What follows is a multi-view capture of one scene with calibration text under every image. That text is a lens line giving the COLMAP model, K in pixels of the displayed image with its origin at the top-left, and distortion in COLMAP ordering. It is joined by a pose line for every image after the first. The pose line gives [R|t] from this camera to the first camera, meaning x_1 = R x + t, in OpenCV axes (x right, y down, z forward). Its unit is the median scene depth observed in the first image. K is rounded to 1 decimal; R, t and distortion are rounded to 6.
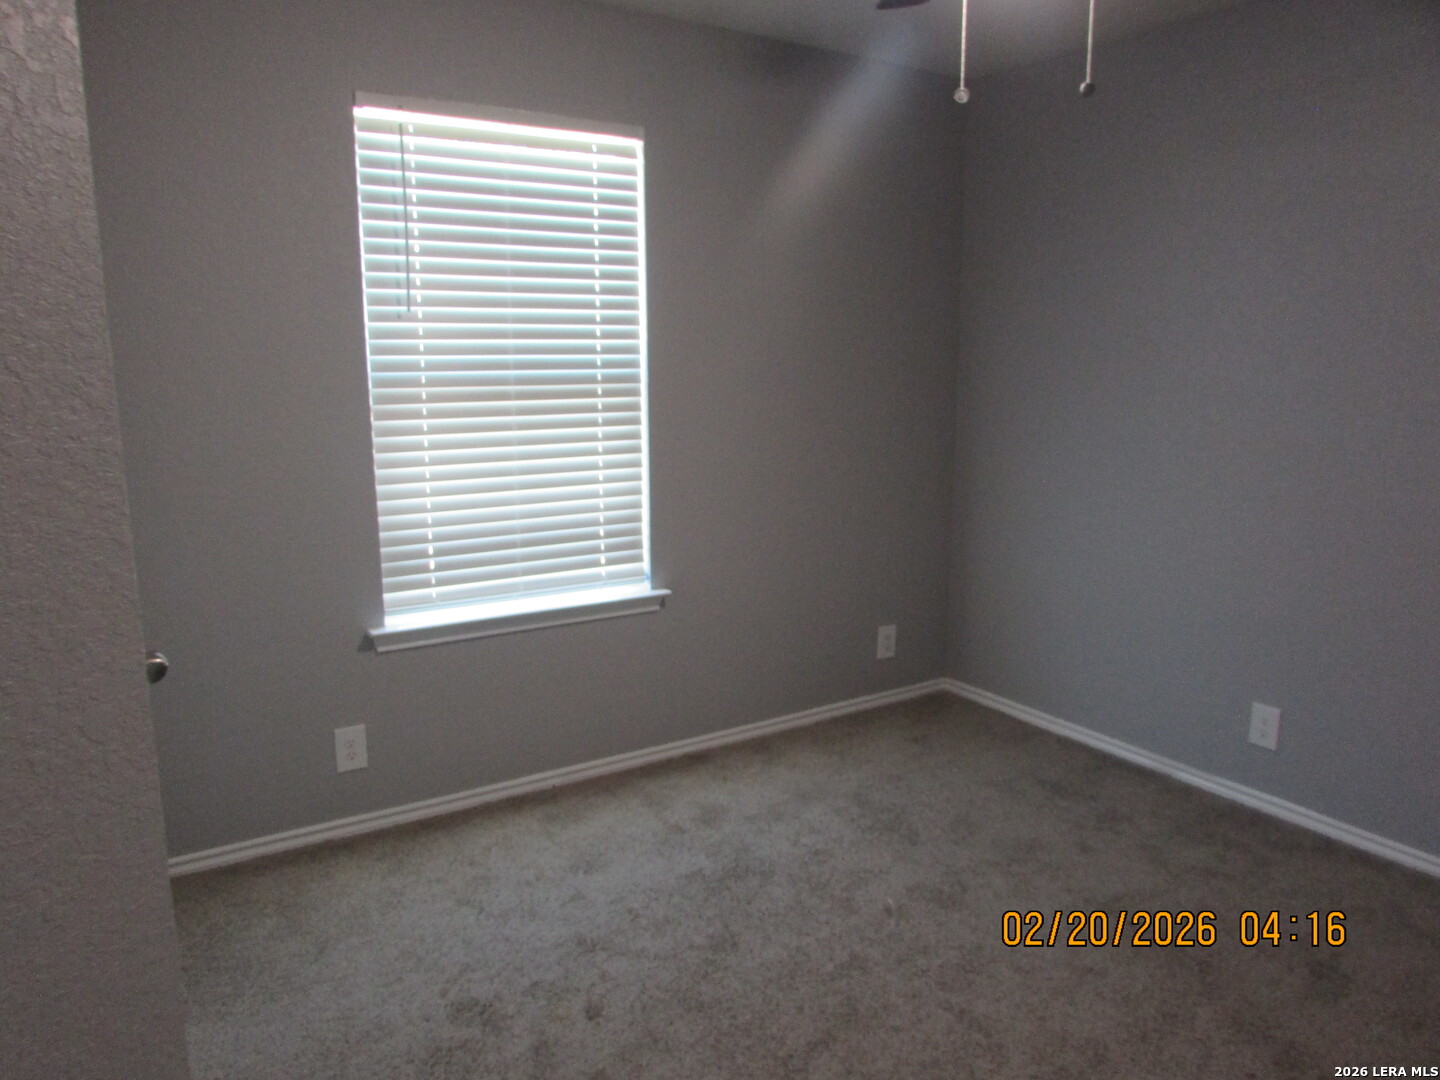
lens RADIAL K [[1015.2, 0, 720.7], [0, 1015.2, 533.0], [0, 0, 1]] dist [-0.035504, 0.013906]
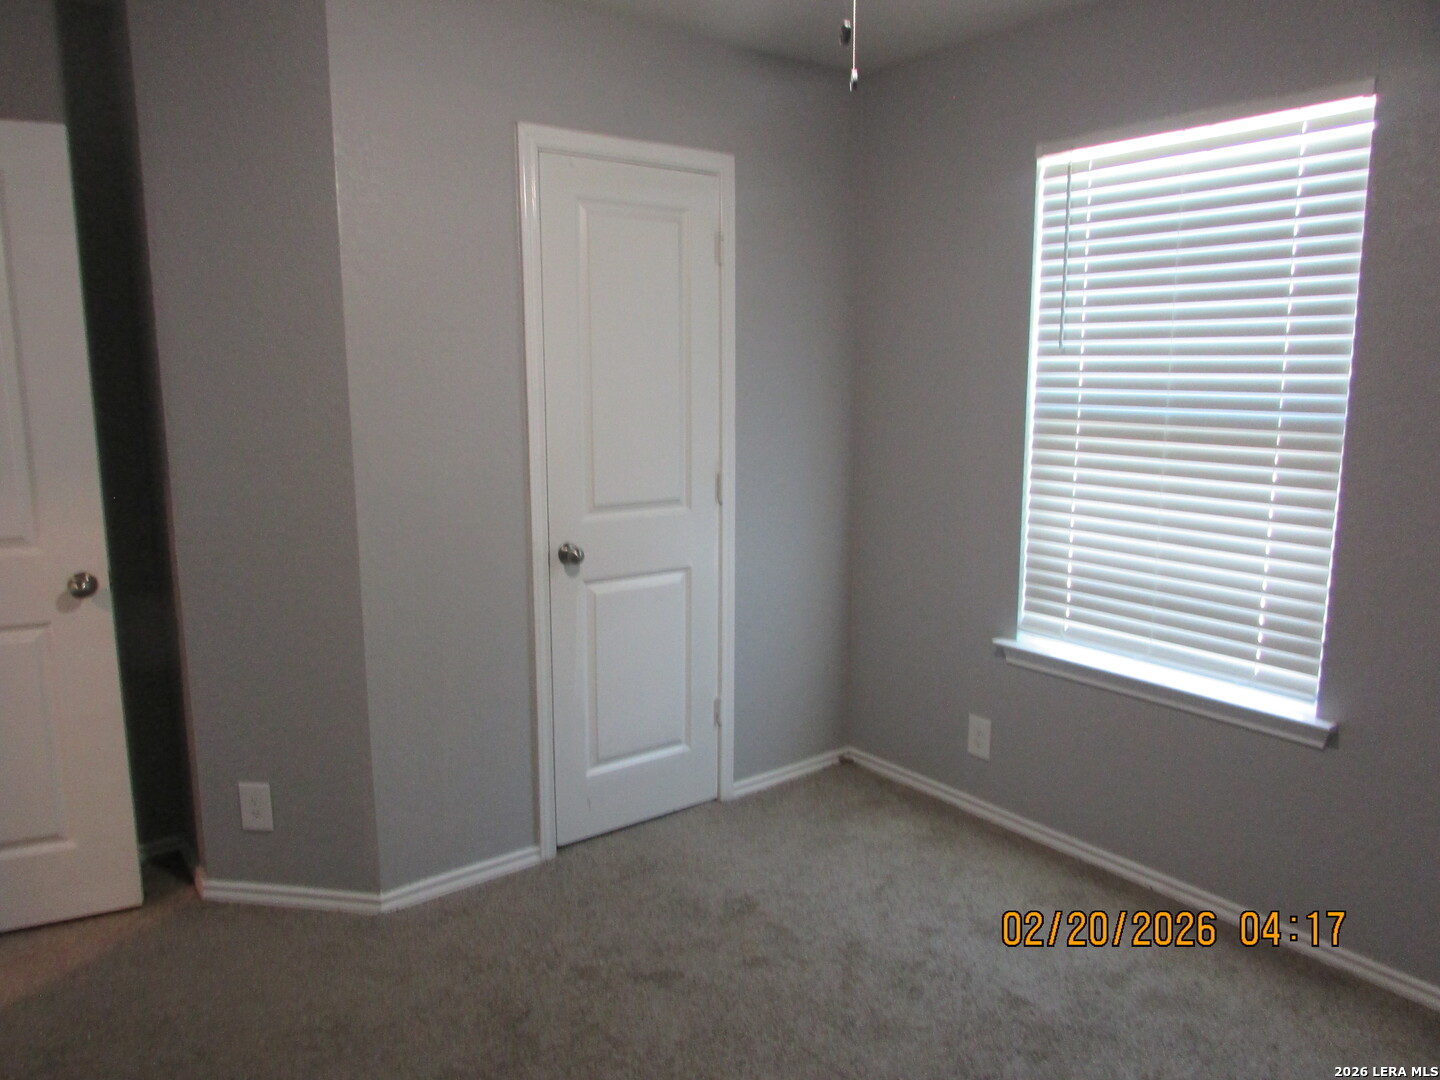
lens RADIAL K [[1015.2, 0, 689.4], [0, 1015.2, 533.0], [0, 0, 1]] dist [-0.035504, 0.013906]
pose [[0.069949, 0.162702, -0.984193, 0.660912], [-0.171633, 0.973860, 0.148795, -0.115310], [0.982675, 0.158511, 0.096046, 0.528194]]
